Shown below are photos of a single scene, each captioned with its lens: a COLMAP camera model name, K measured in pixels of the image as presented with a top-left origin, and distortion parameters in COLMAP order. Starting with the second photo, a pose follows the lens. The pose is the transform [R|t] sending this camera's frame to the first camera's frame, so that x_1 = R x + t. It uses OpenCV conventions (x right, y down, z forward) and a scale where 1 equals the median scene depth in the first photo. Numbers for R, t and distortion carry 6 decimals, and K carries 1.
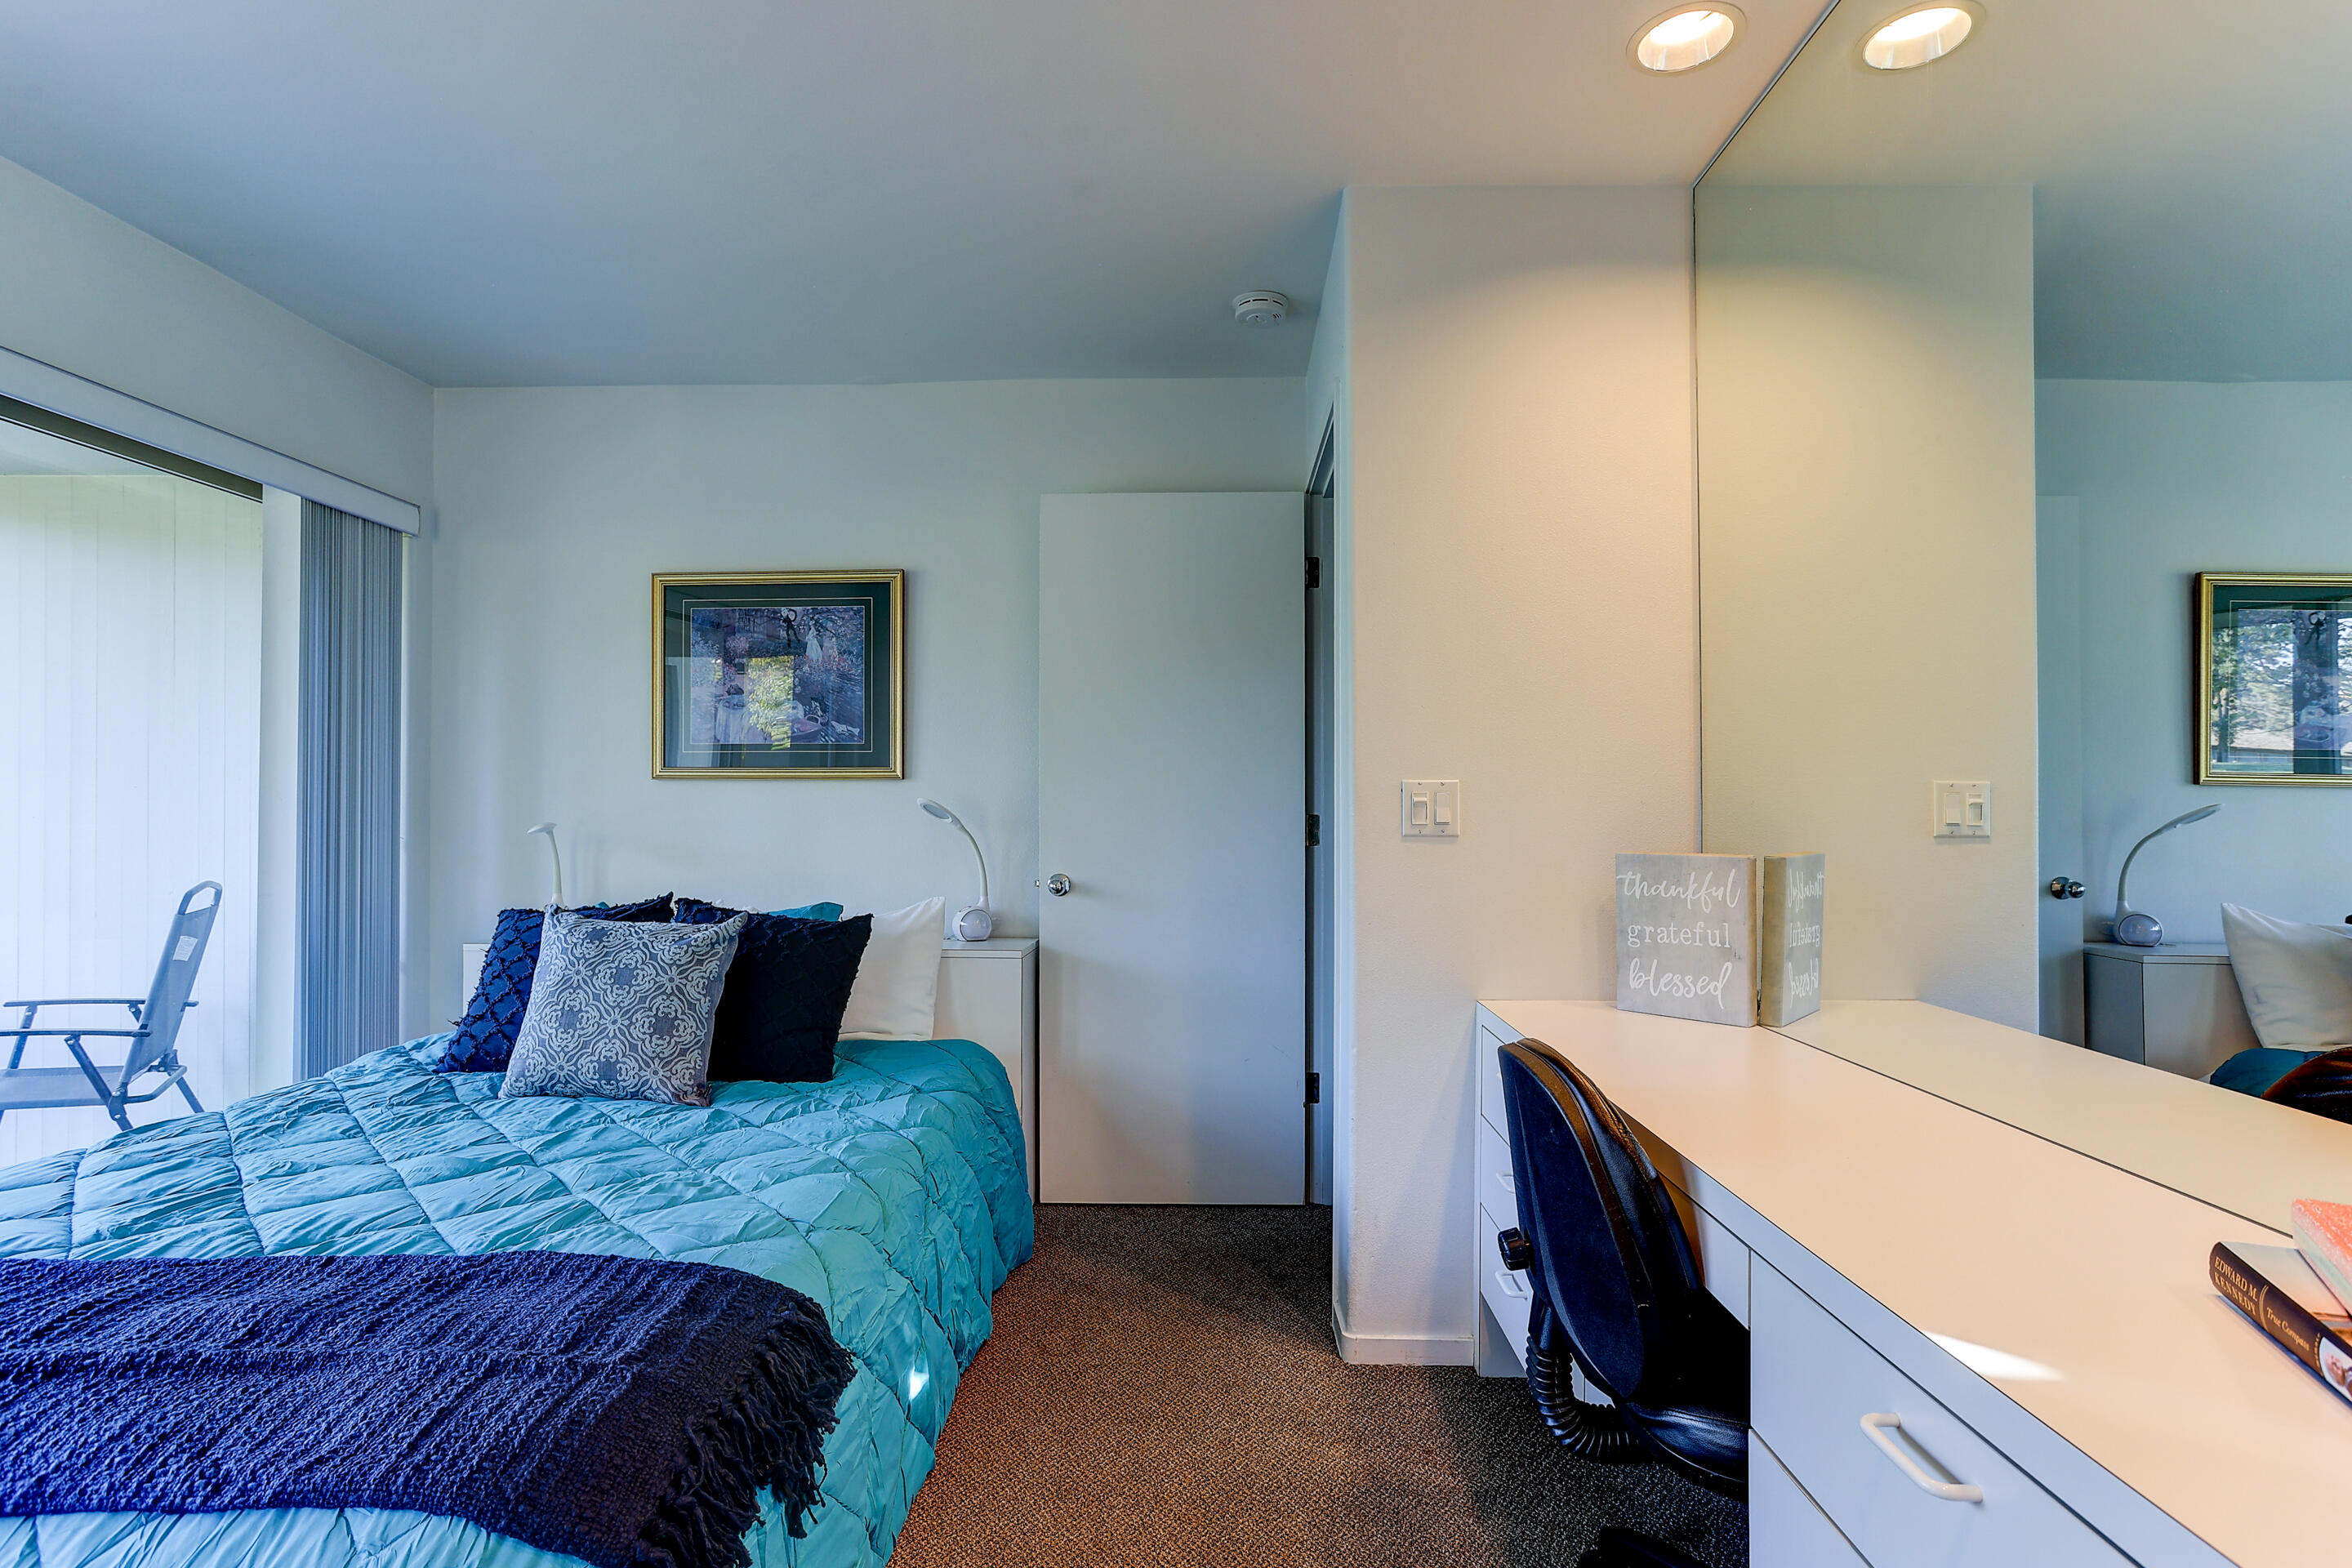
lens RADIAL K [[1146.9, 0, 1190.7], [0, 1146.9, 803.8], [0, 0, 1]] dist [-0.063422, 0.033890]
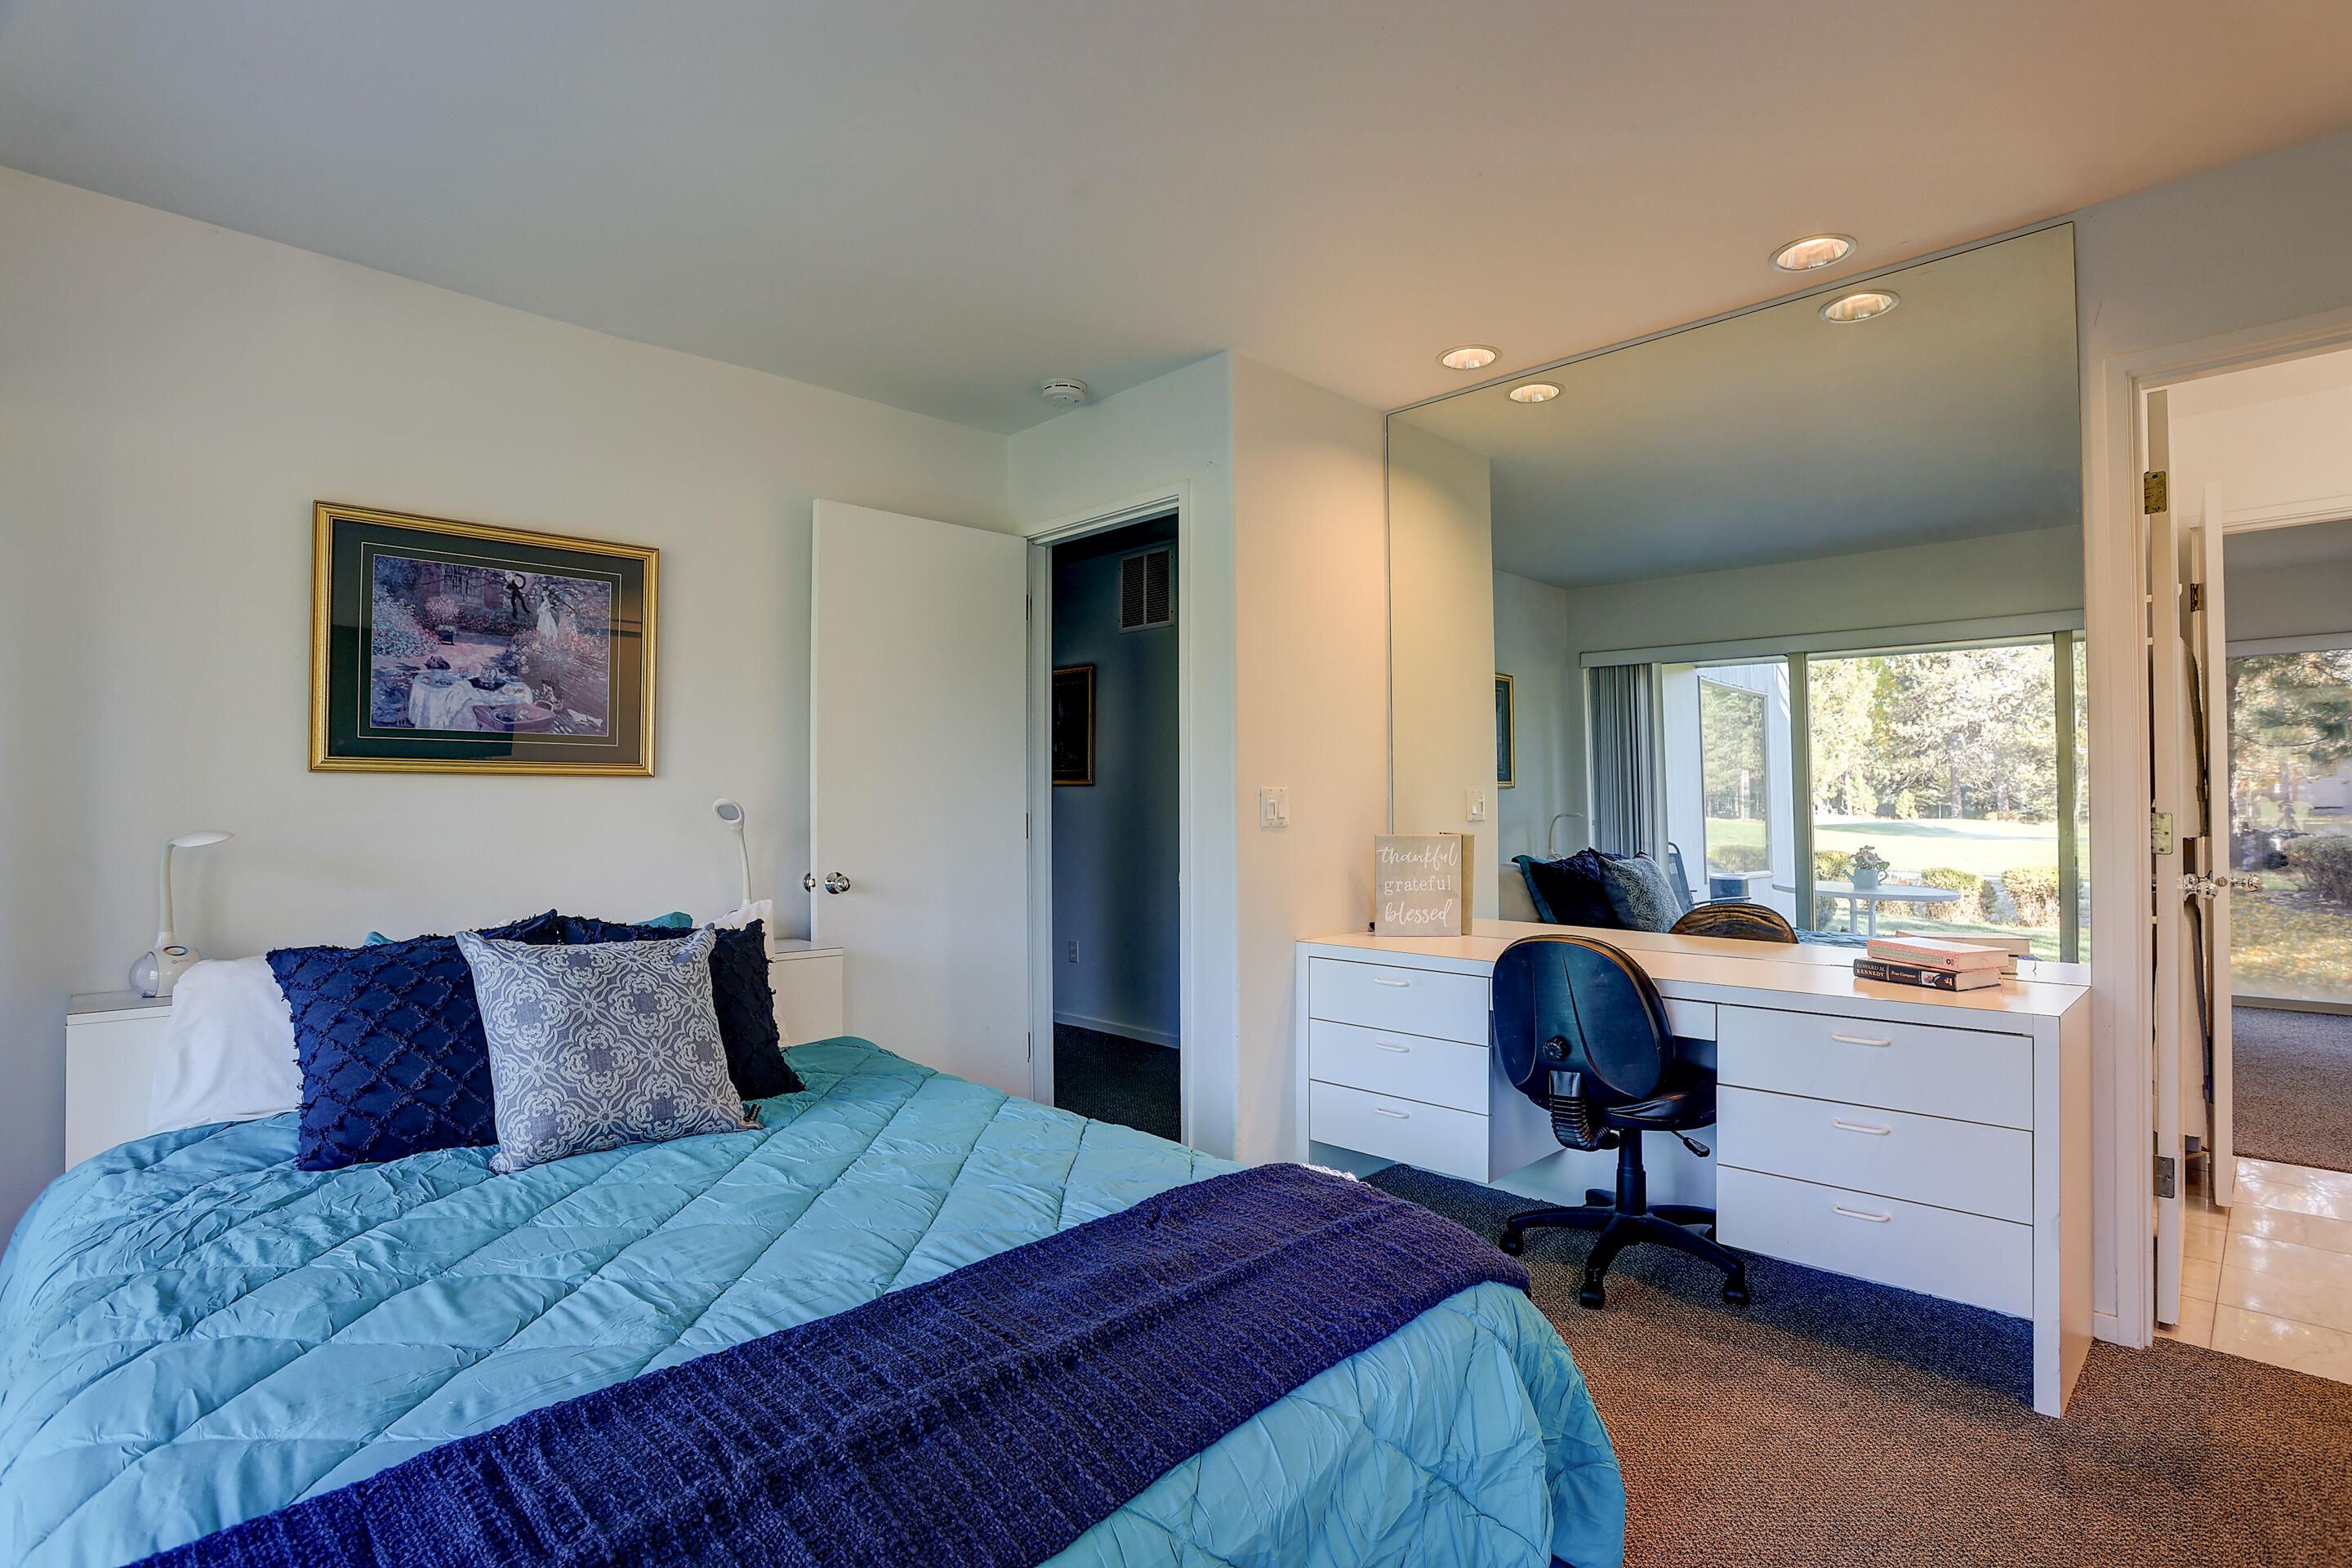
lens RADIAL K [[1139.0, 0, 1181.9], [0, 1139.0, 785.5], [0, 0, 1]] dist [-0.079038, 0.032840]
pose [[0.691855, 0.010860, 0.721954, -0.840648], [0.000197, 0.999884, -0.015230, -0.001747], [-0.722036, 0.010679, 0.691773, 0.102810]]
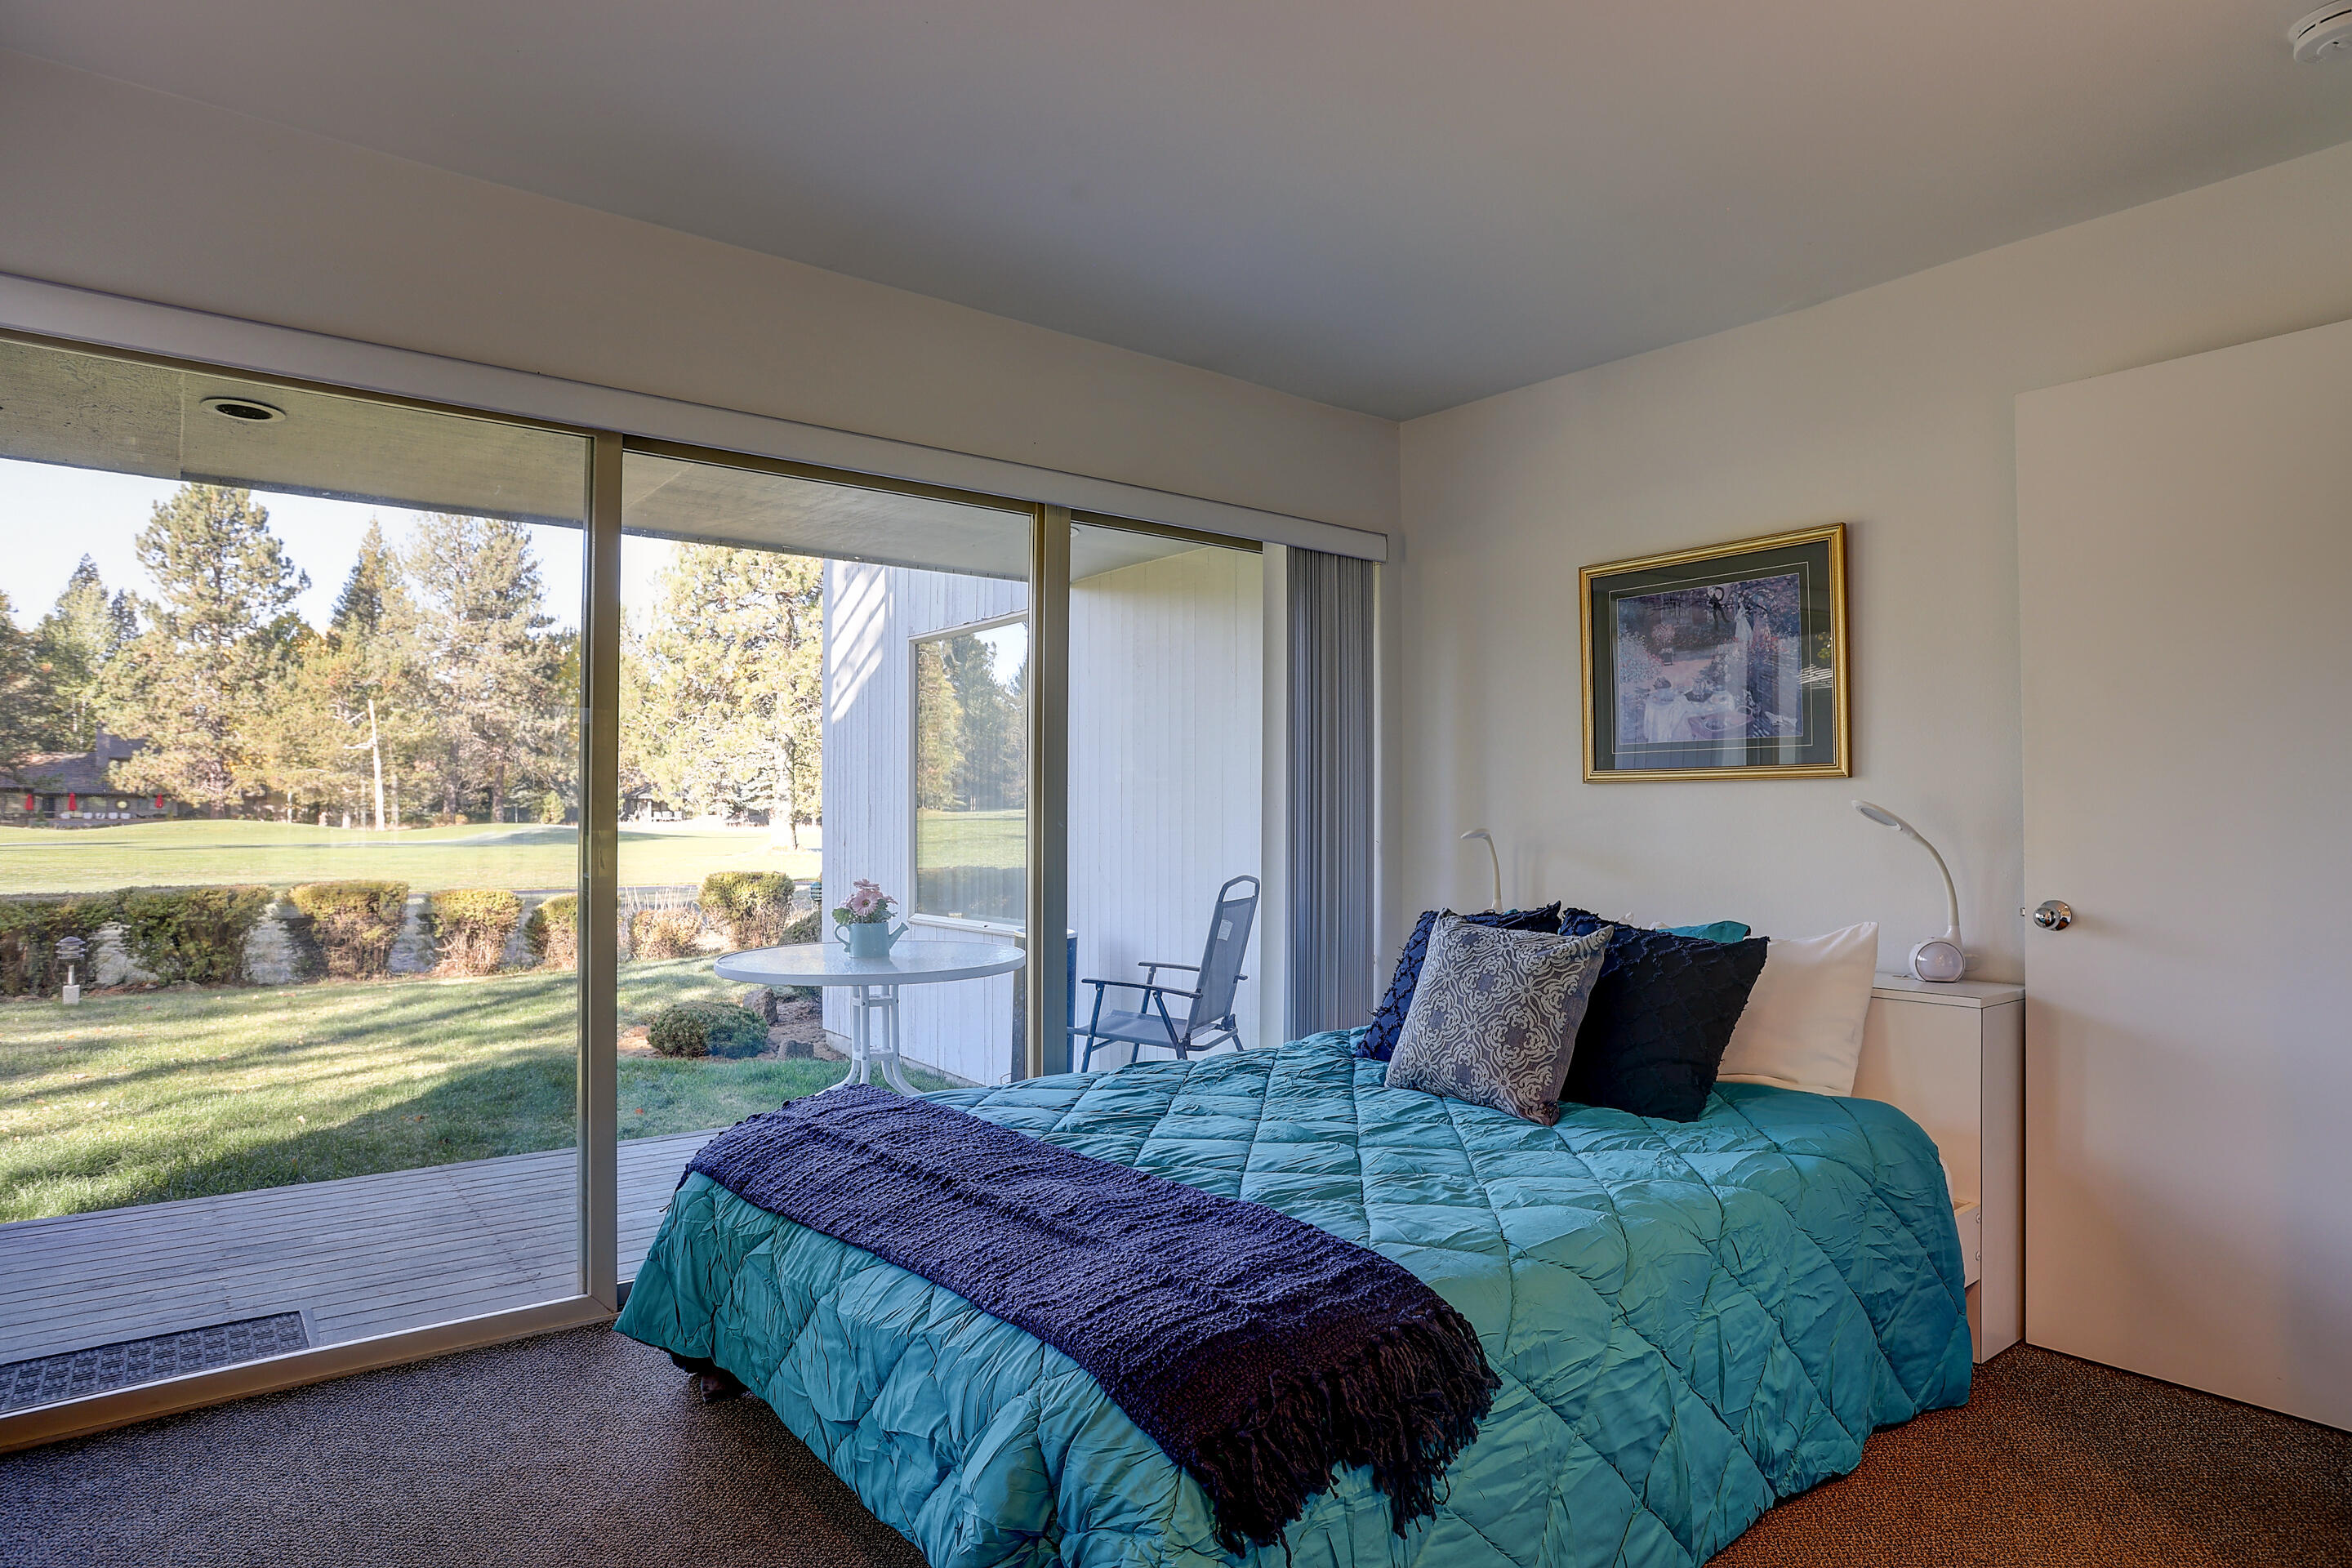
lens RADIAL K [[1324.8, 0, 1187.0], [0, 1324.8, 787.3], [0, 0, 1]] dist [-0.084044, 0.047022]
pose [[0.637993, -0.017890, -0.769834, 0.225993], [0.004806, 0.999803, -0.019251, 0.001758], [0.770027, 0.008582, 0.637953, 0.054311]]
